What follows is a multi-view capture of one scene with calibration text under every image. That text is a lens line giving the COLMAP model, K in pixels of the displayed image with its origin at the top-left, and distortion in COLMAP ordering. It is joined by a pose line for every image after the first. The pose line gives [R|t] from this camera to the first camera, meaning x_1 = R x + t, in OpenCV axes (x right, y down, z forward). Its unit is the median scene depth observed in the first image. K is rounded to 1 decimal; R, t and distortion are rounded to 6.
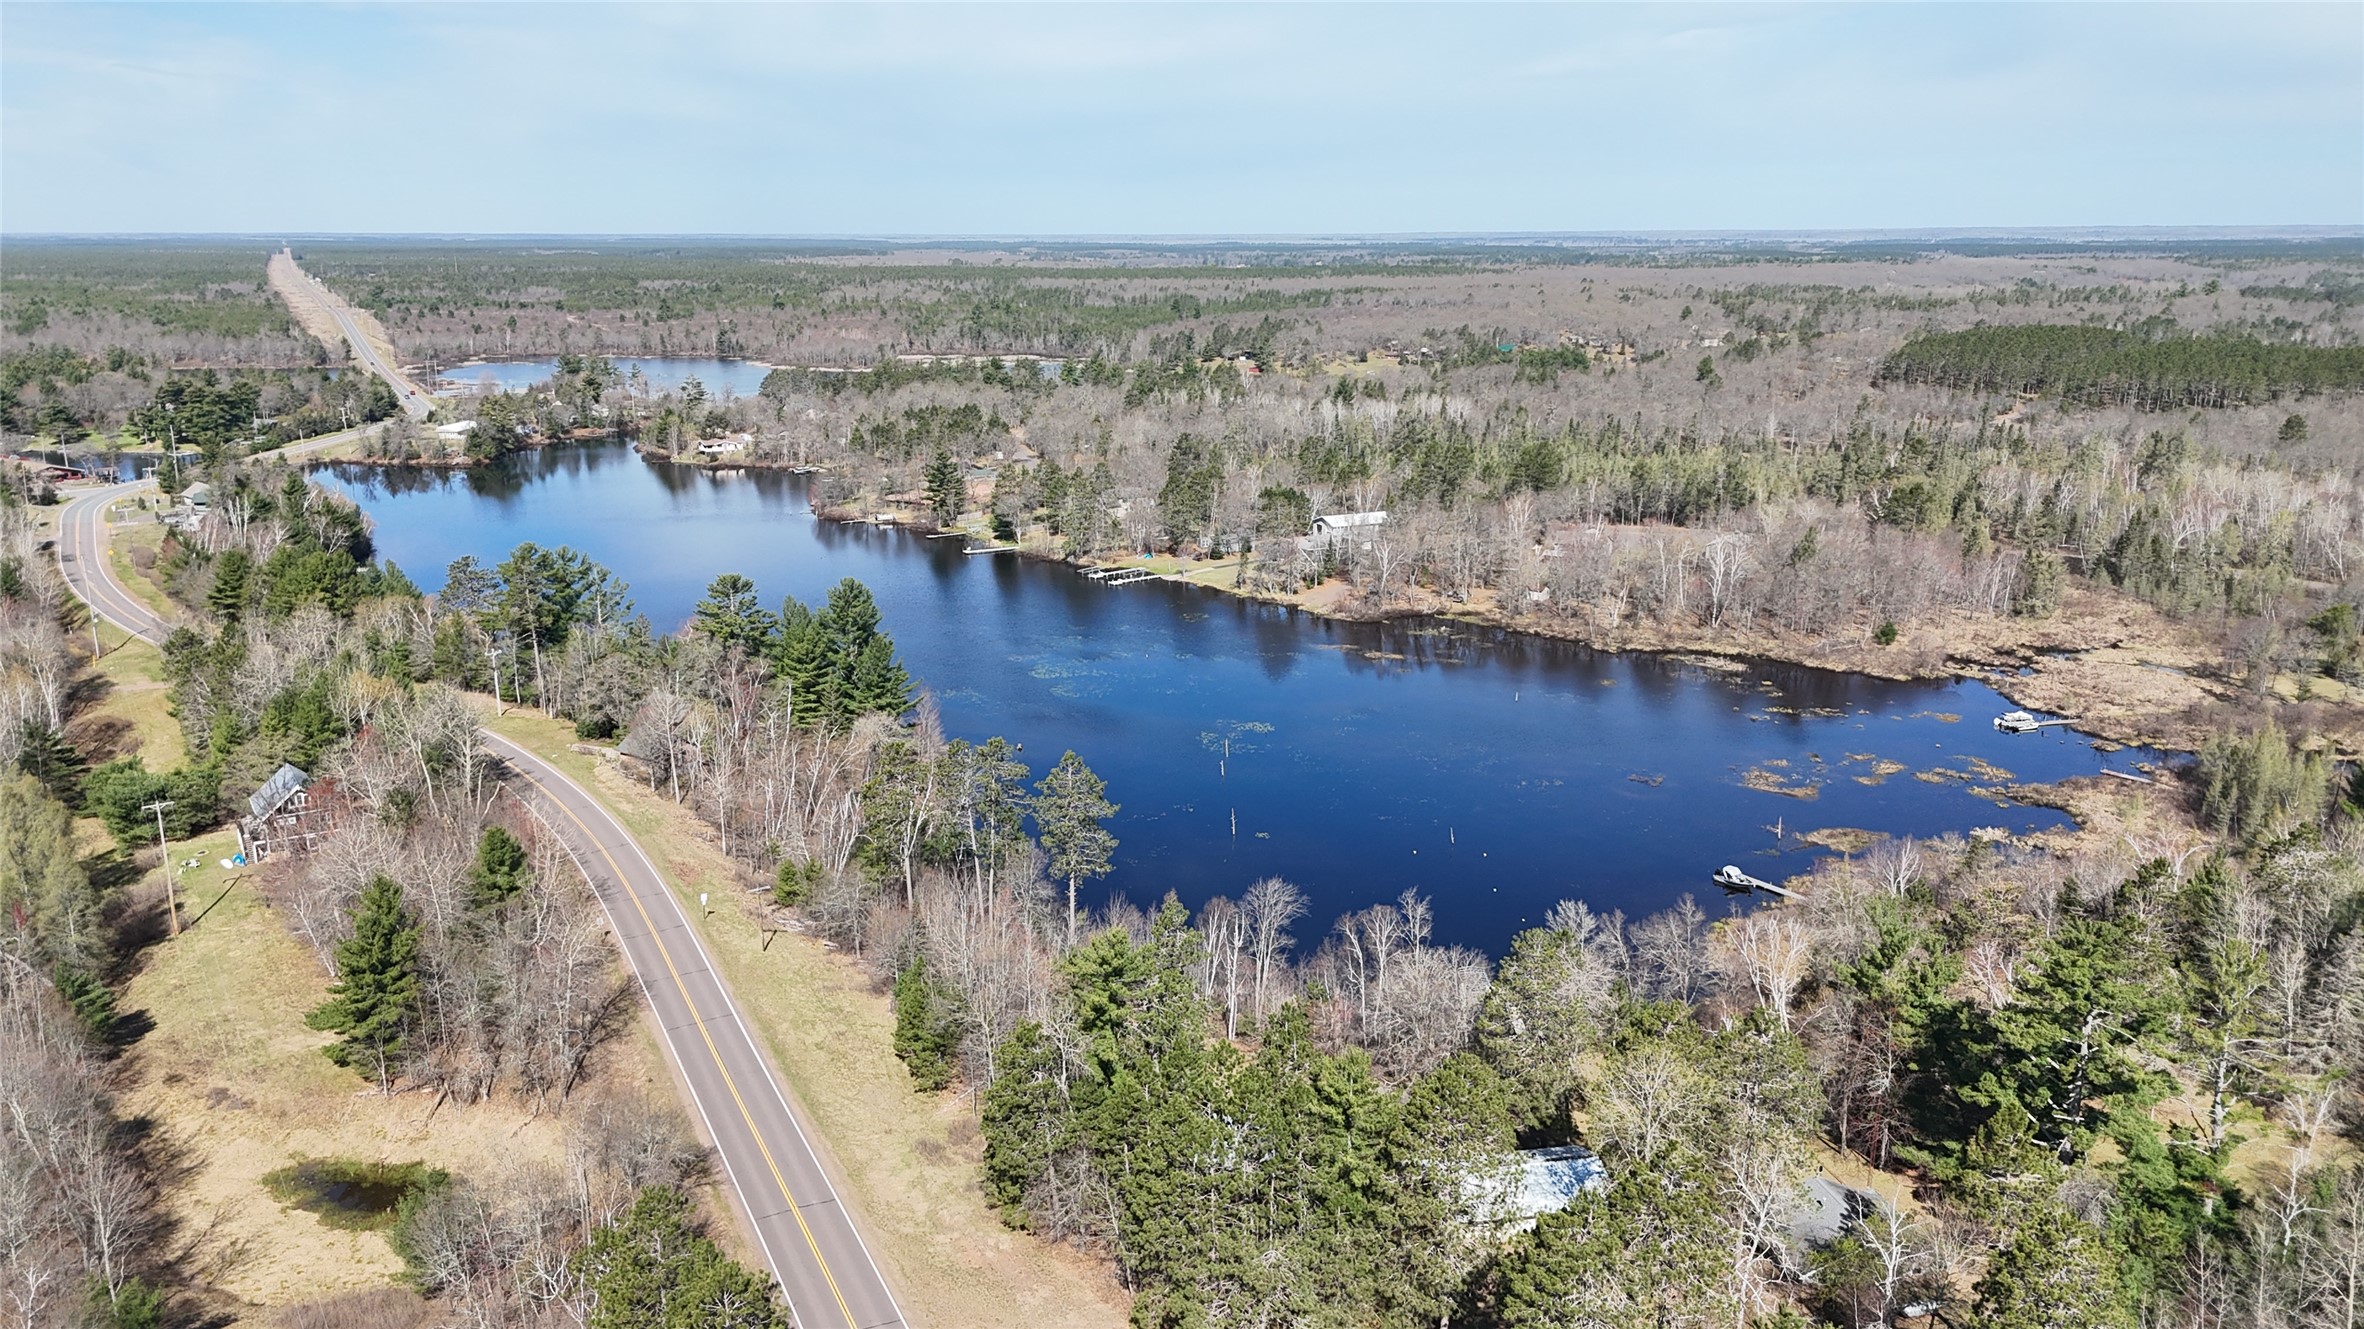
lens RADIAL K [[1708.8, 0, 1183.5], [0, 1708.8, 665.4], [0, 0, 1]] dist [-0.004221, -0.003801]
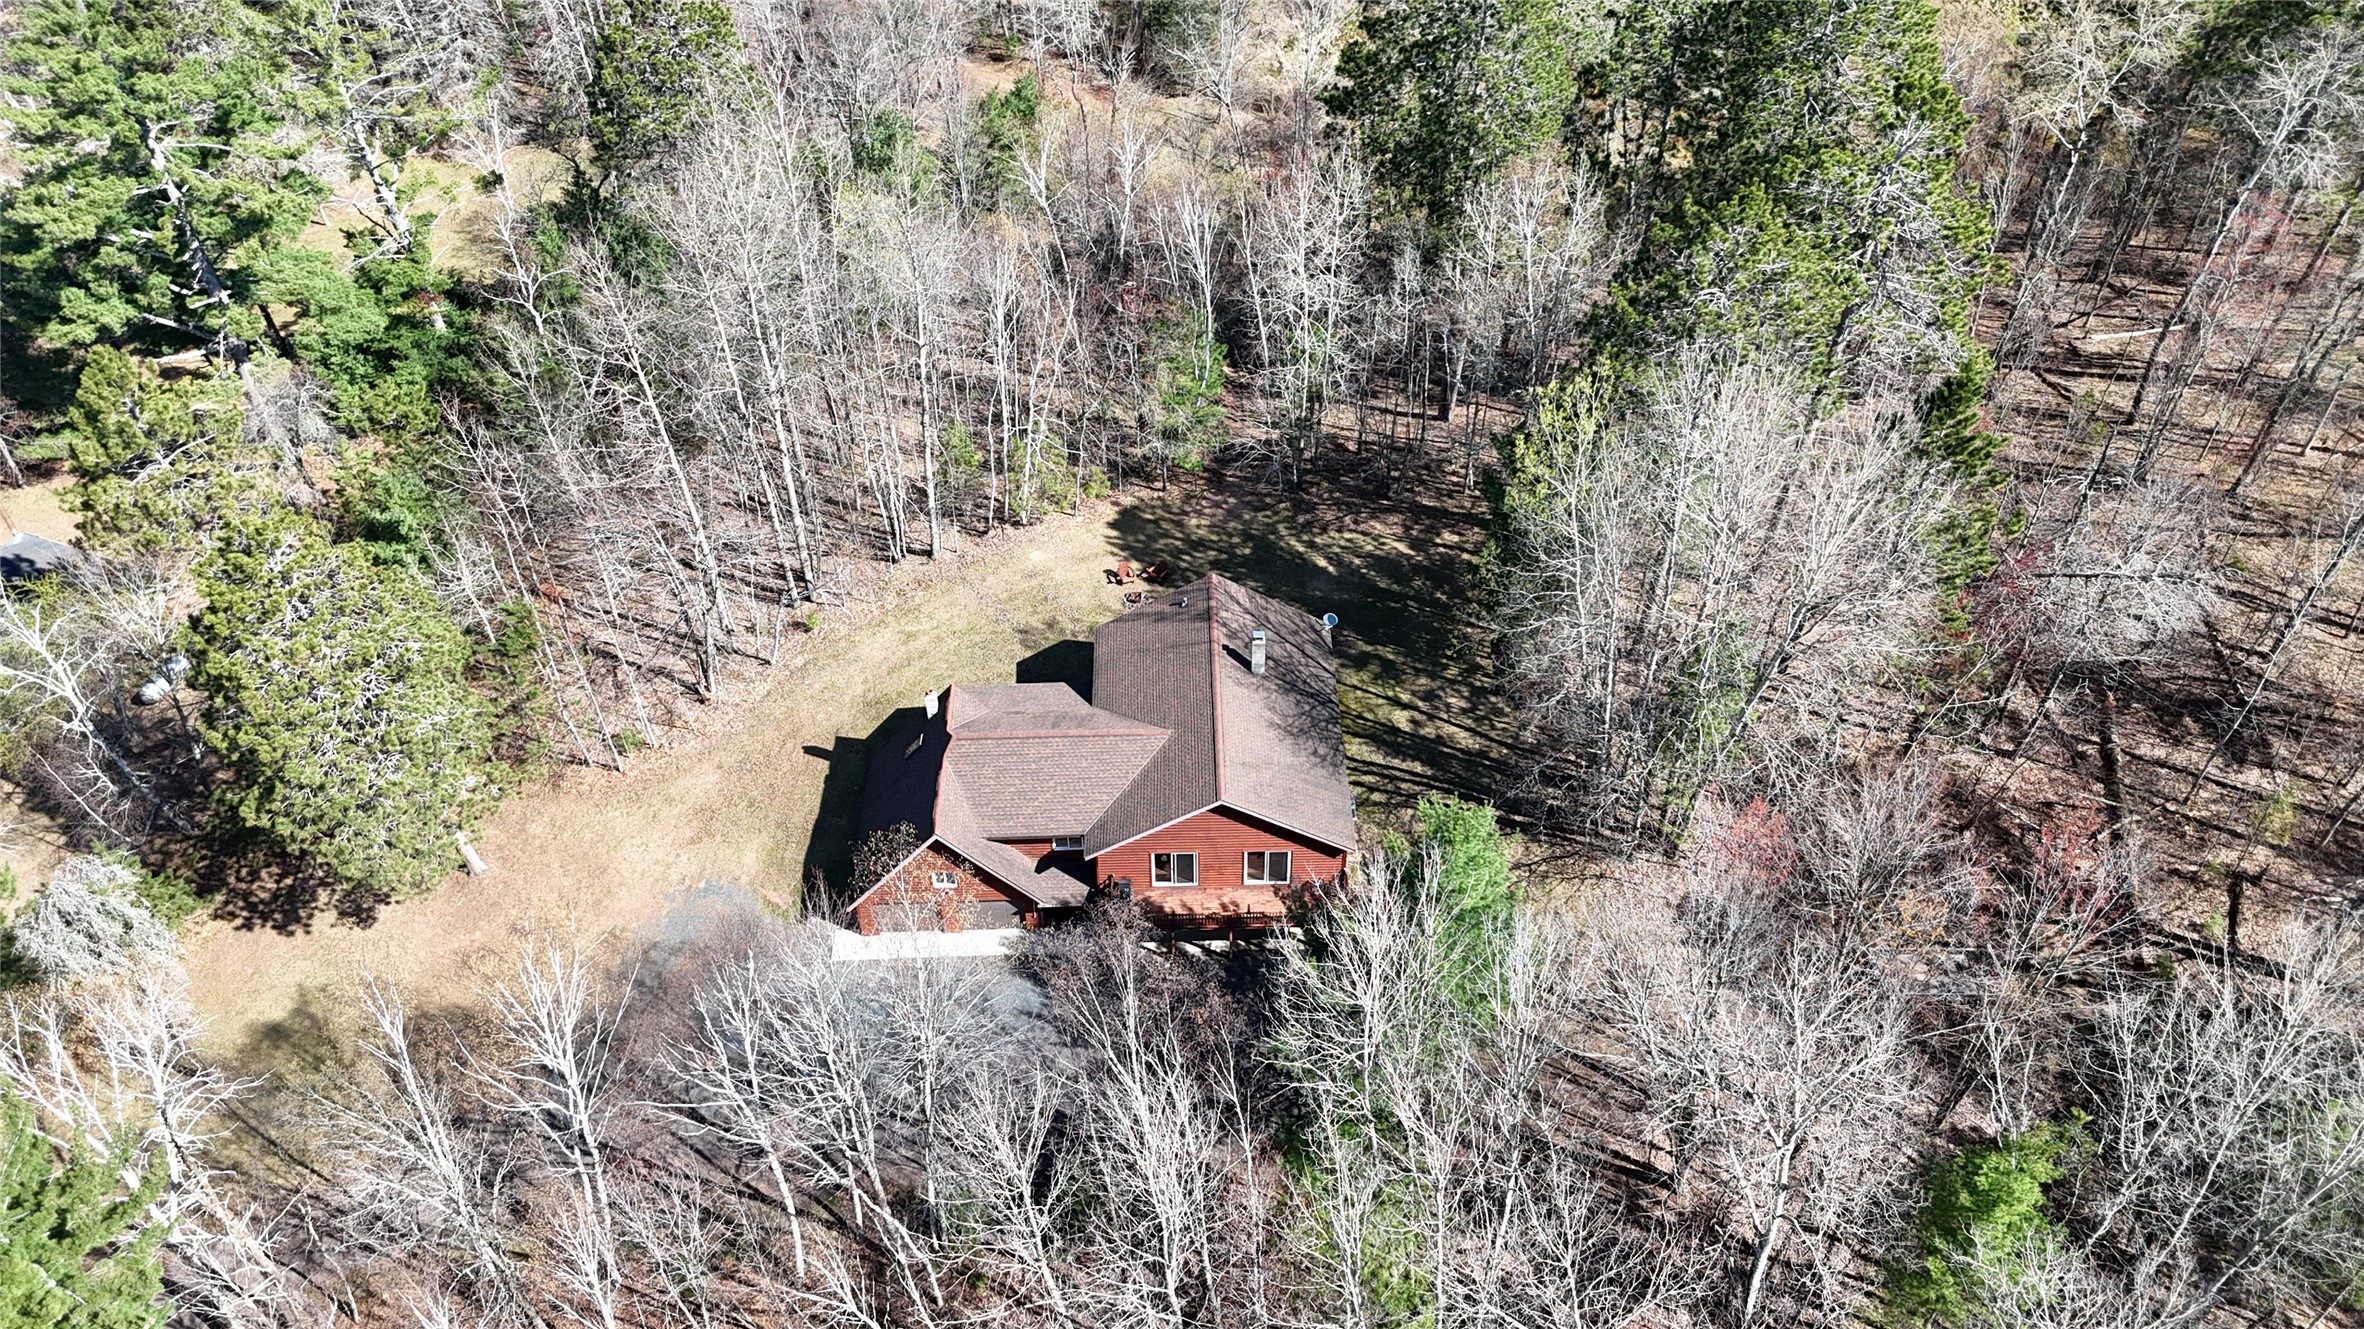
lens RADIAL K [[1708.8, 0, 1183.8], [0, 1708.8, 663.3], [0, 0, 1]] dist [-0.004221, -0.003801]
pose [[0.504535, -0.603495, 0.617444, 0.217871], [0.208985, 0.779235, 0.590862, 0.063848], [-0.837717, -0.169074, 0.519273, 0.319661]]
